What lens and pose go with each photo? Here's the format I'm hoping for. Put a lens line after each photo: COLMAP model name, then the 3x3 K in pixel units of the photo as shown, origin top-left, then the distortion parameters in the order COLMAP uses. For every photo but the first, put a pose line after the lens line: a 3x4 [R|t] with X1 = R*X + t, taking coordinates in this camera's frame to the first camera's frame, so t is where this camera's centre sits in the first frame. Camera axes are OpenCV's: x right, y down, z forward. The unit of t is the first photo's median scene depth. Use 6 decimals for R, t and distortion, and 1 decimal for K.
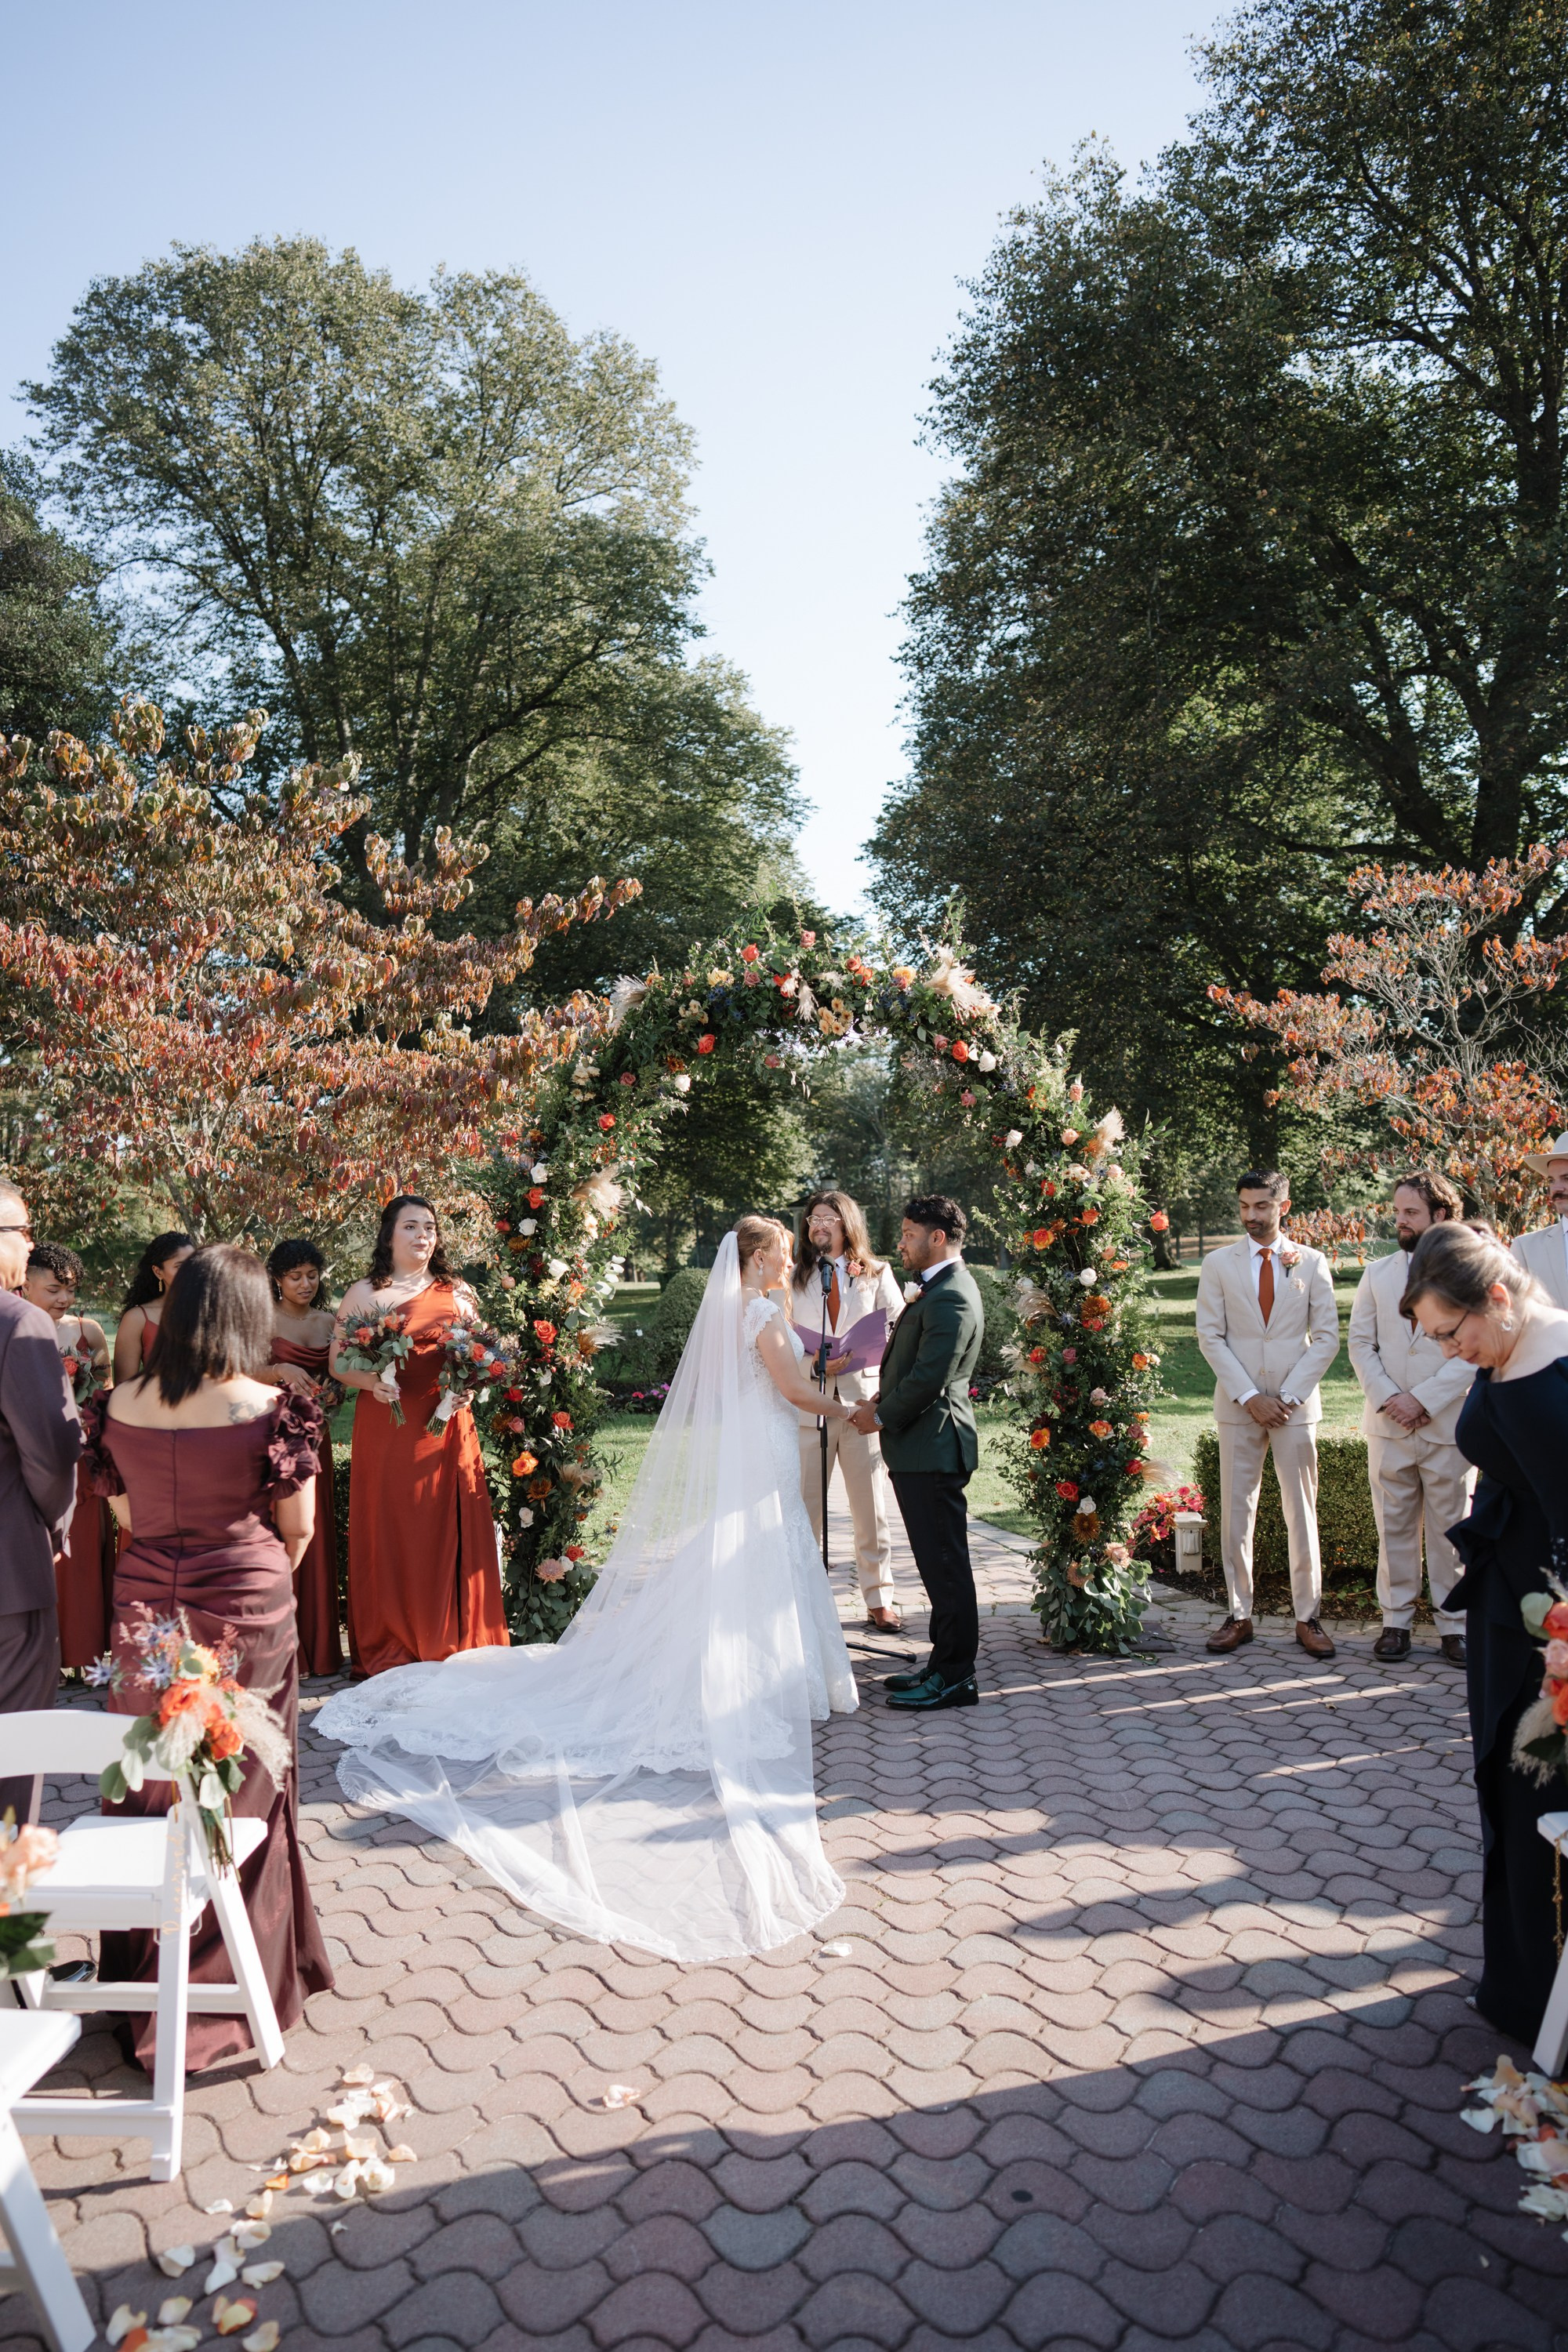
lens RADIAL K [[1646.7, 0, 784.0], [0, 1646.7, 1176.0], [0, 0, 1]] dist [-0.049739, 0.079712]
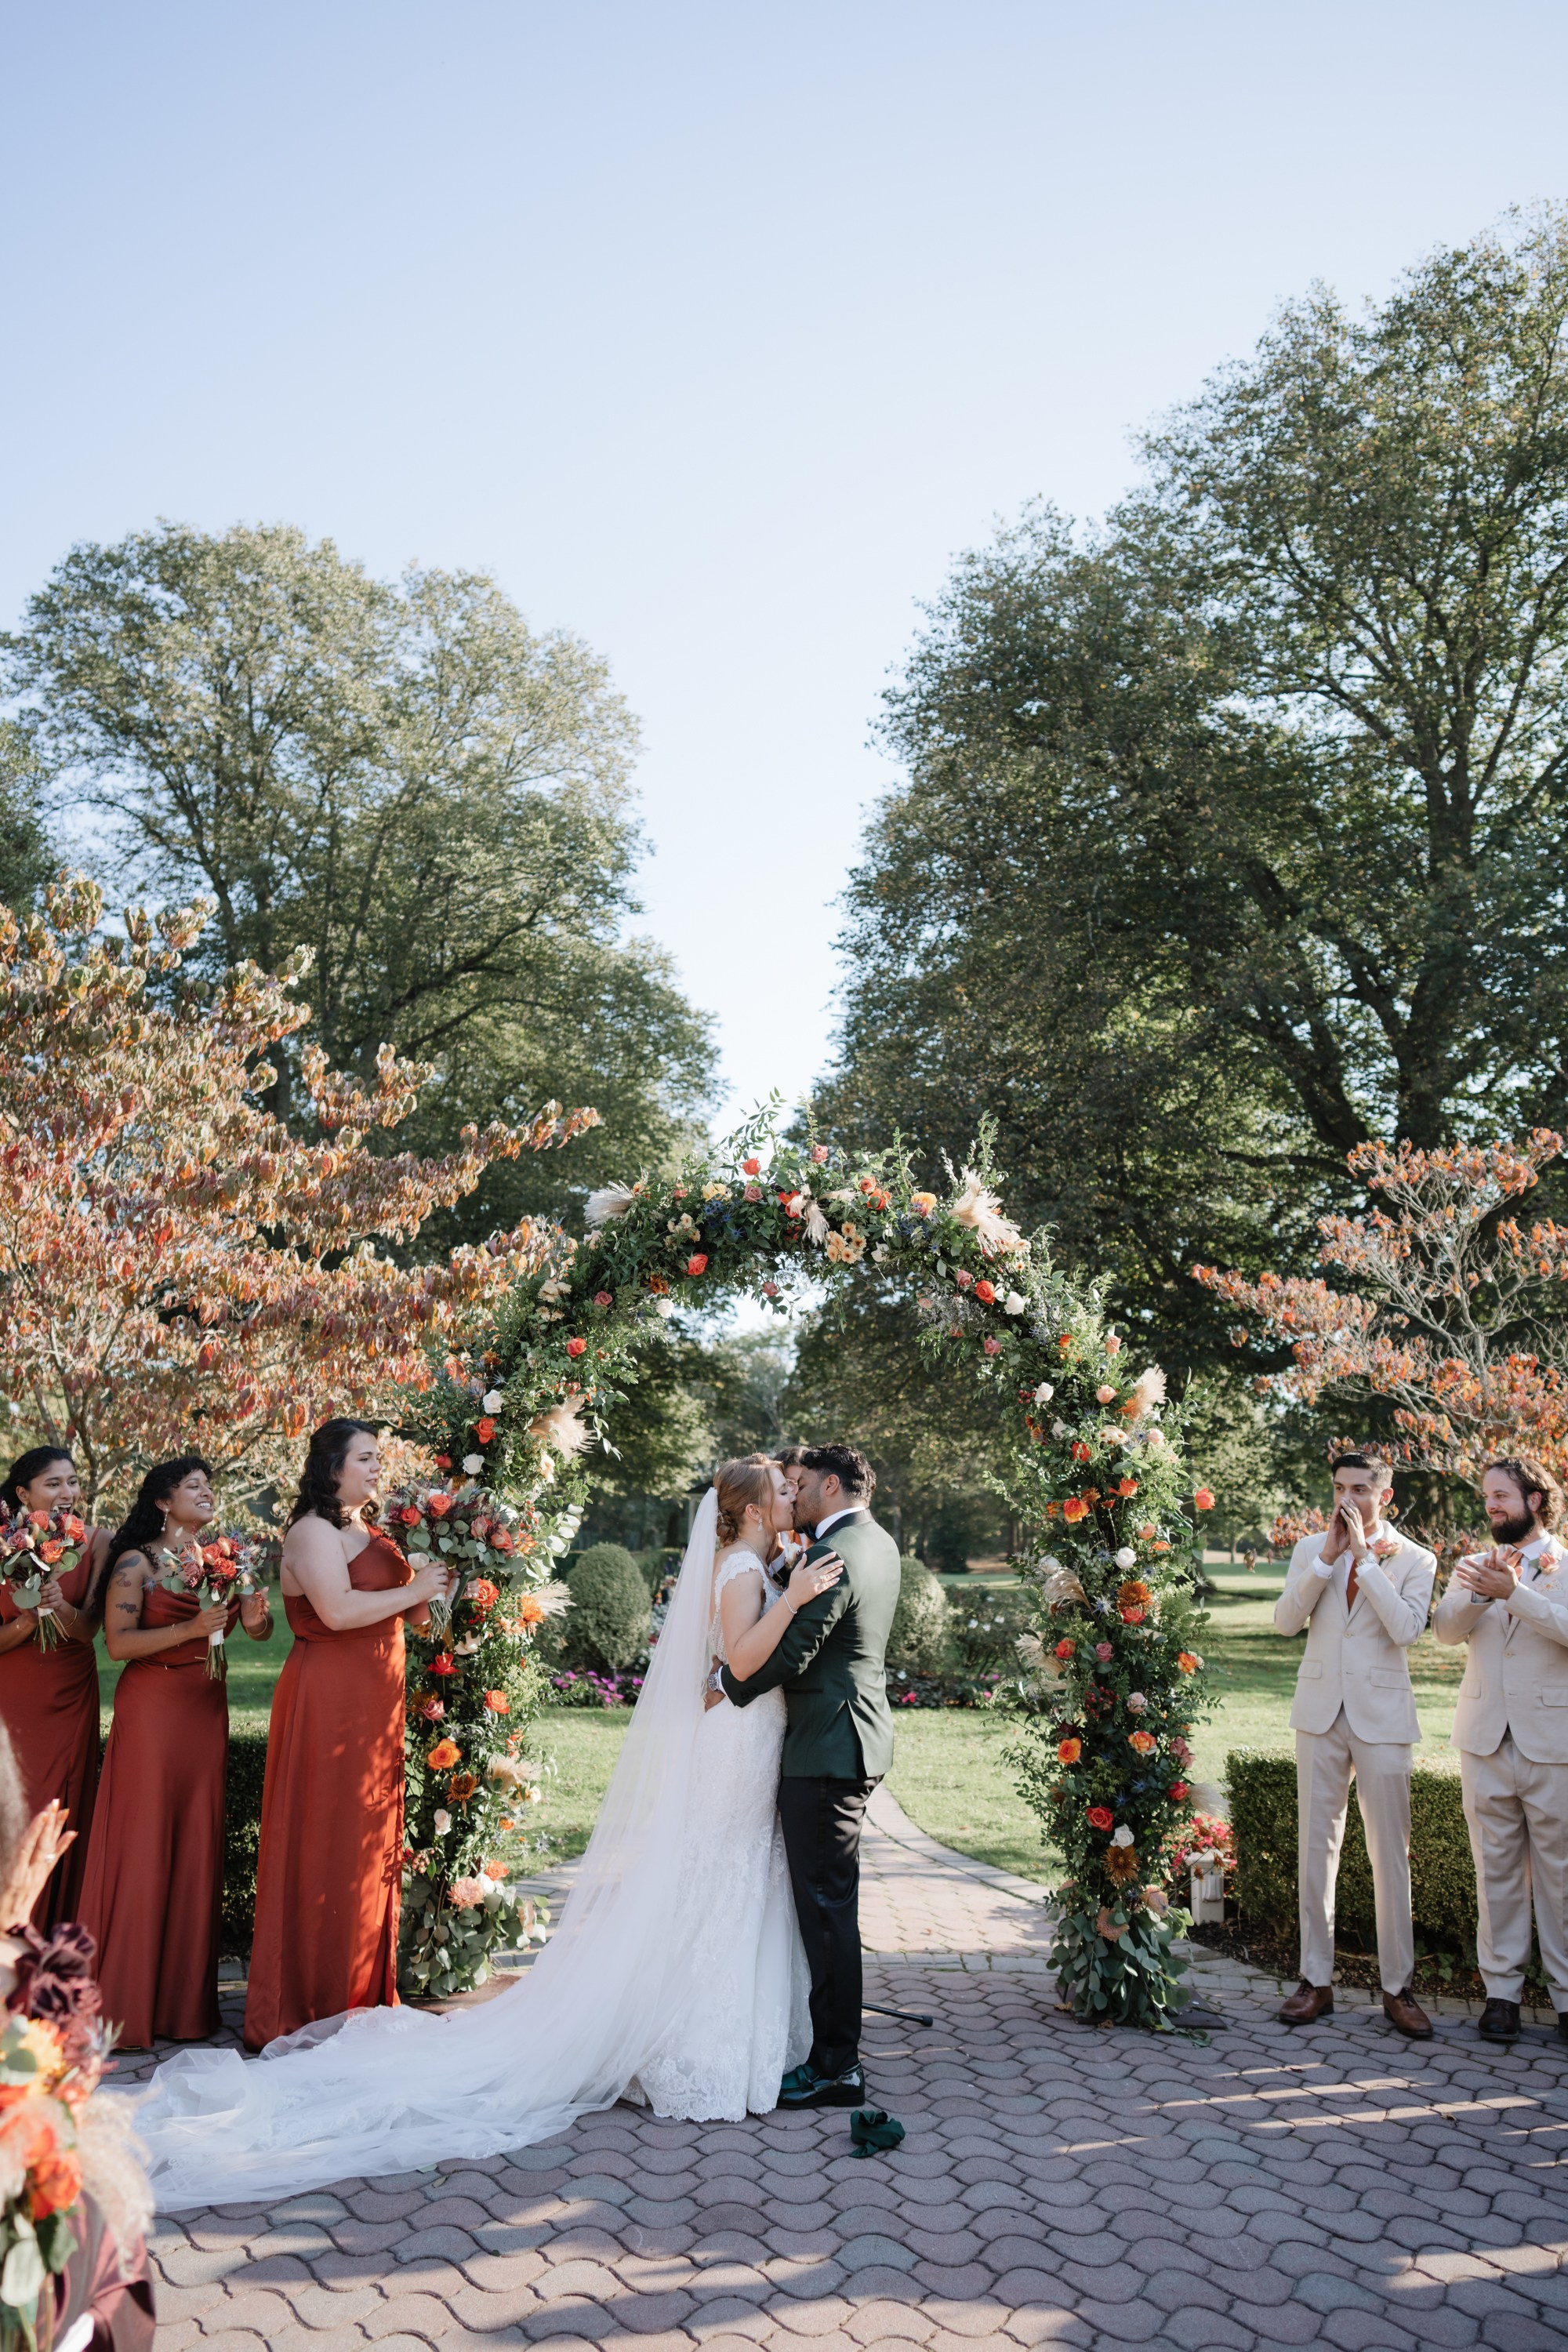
lens RADIAL K [[1646.7, 0, 784.0], [0, 1646.7, 1176.0], [0, 0, 1]] dist [-0.049739, 0.079712]
pose [[0.996040, 0.066790, 0.058685, -0.038983], [-0.055475, 0.982675, -0.176843, 0.018138], [-0.069480, 0.172887, 0.982488, 0.090712]]
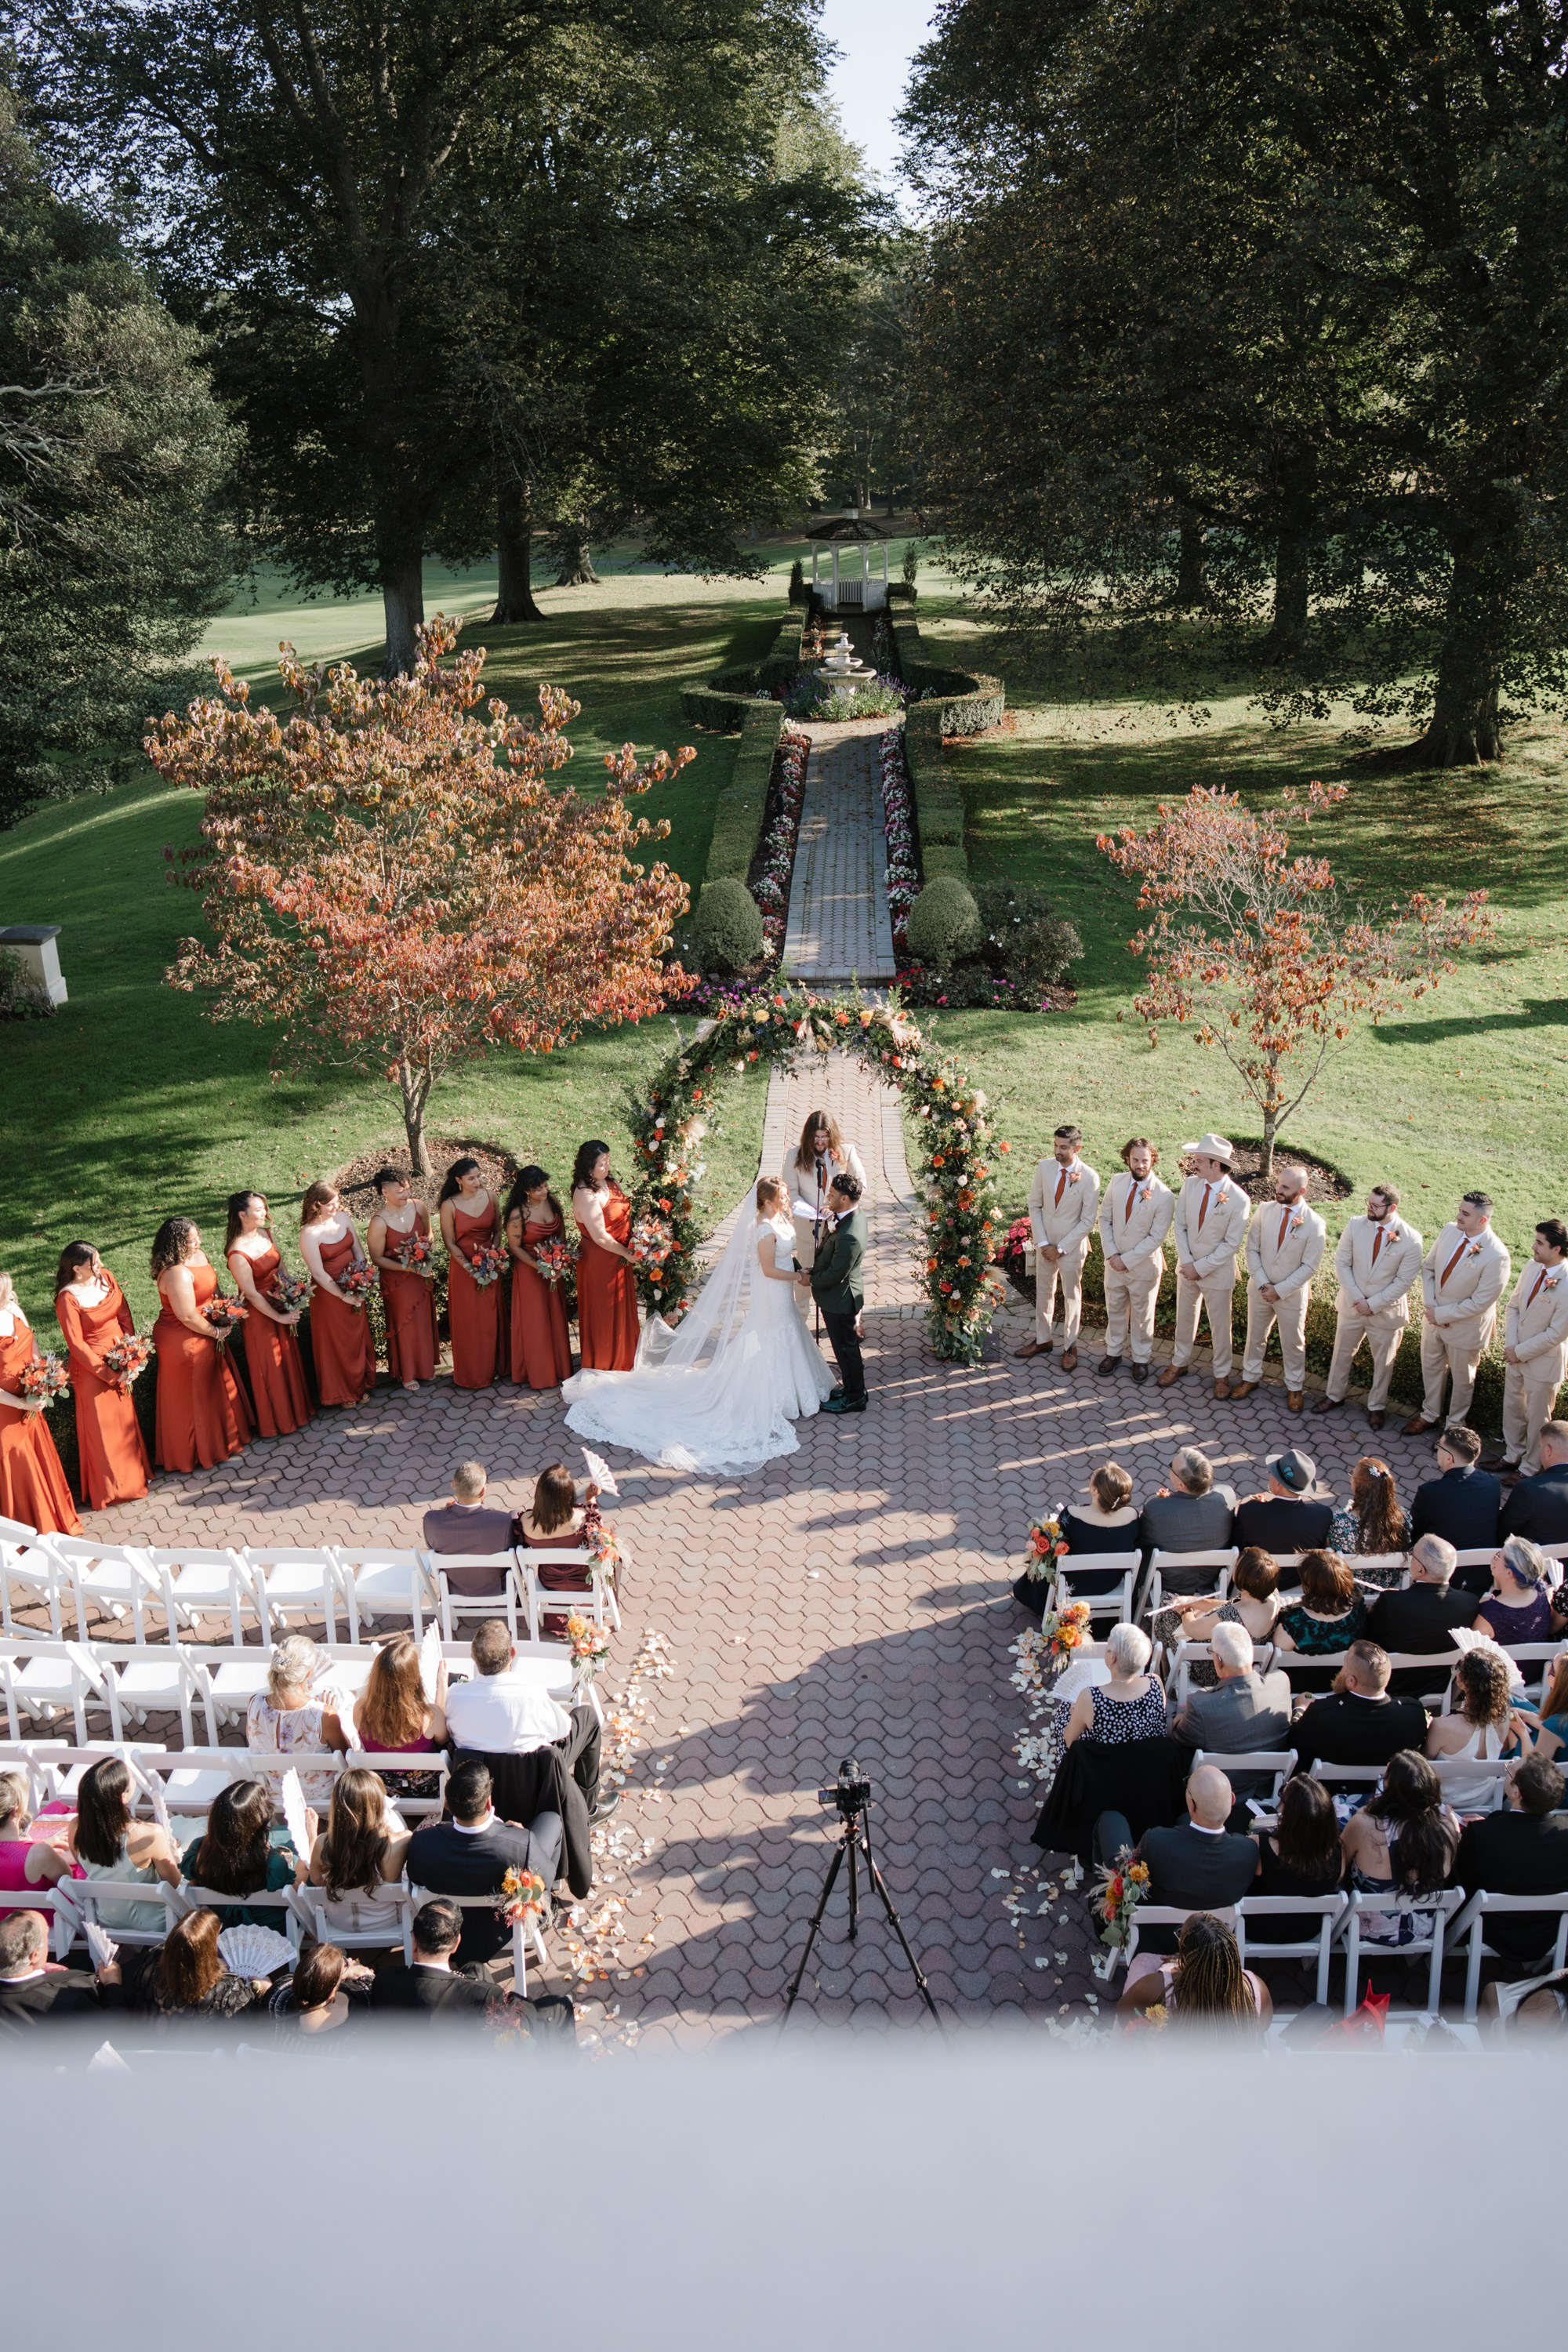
lens RADIAL K [[1646.7, 0, 784.0], [0, 1646.7, 1176.0], [0, 0, 1]] dist [-0.049739, 0.079712]
pose [[0.999918, 0.012645, -0.002226, -0.006052], [-0.010638, 0.913034, 0.407745, -0.474947], [0.007188, -0.407688, 0.913093, -0.462941]]
